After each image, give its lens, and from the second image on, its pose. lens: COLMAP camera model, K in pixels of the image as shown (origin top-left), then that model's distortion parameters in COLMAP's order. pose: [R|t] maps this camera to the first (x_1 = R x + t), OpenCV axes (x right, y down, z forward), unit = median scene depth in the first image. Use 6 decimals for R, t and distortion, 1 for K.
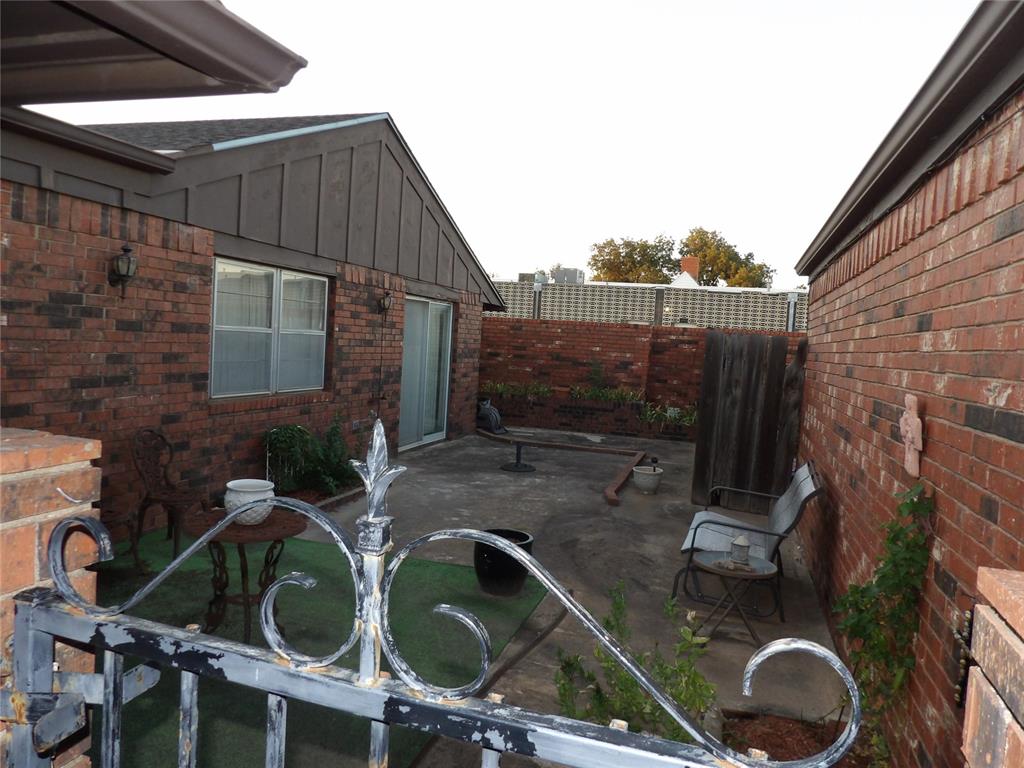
lens RADIAL K [[735.4, 0, 513.2], [0, 735.4, 383.2], [0, 0, 1]] dist [-0.014993, -0.001457]
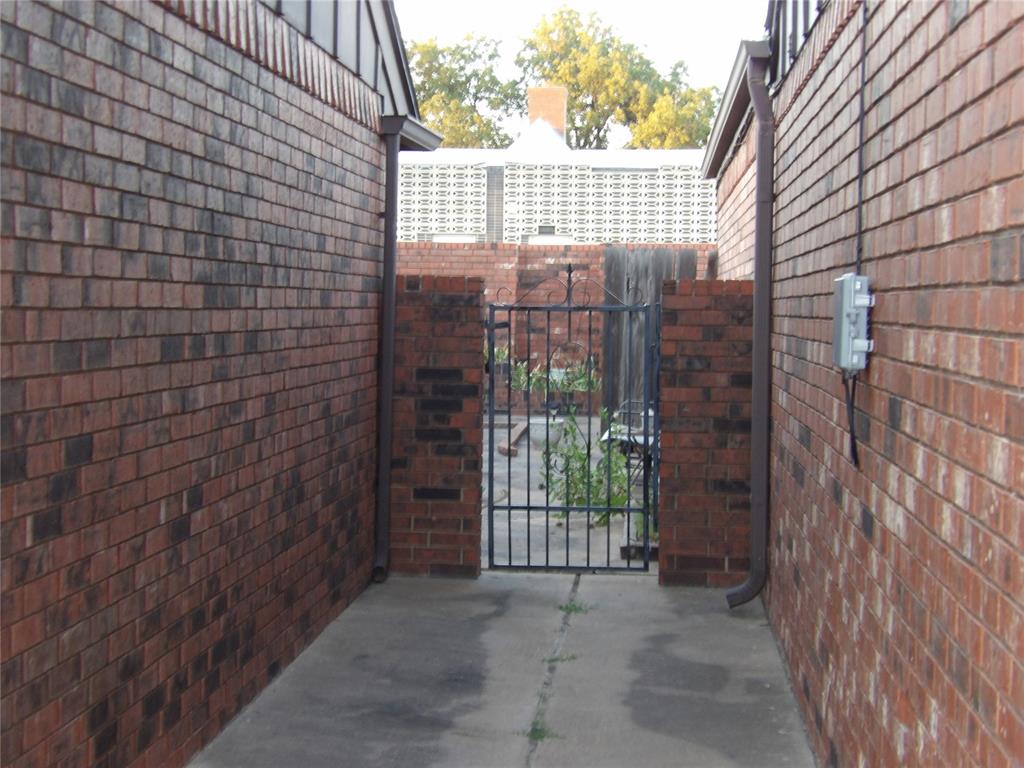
lens RADIAL K [[1830.0, 0, 510.9], [0, 1830.0, 384.2], [0, 0, 1]] dist [0.209670, 0.000000]
pose [[0.976215, -0.058350, 0.208805, -0.047032], [0.059361, 0.998236, 0.001425, 0.012260], [-0.208519, 0.011003, 0.977956, -0.166686]]
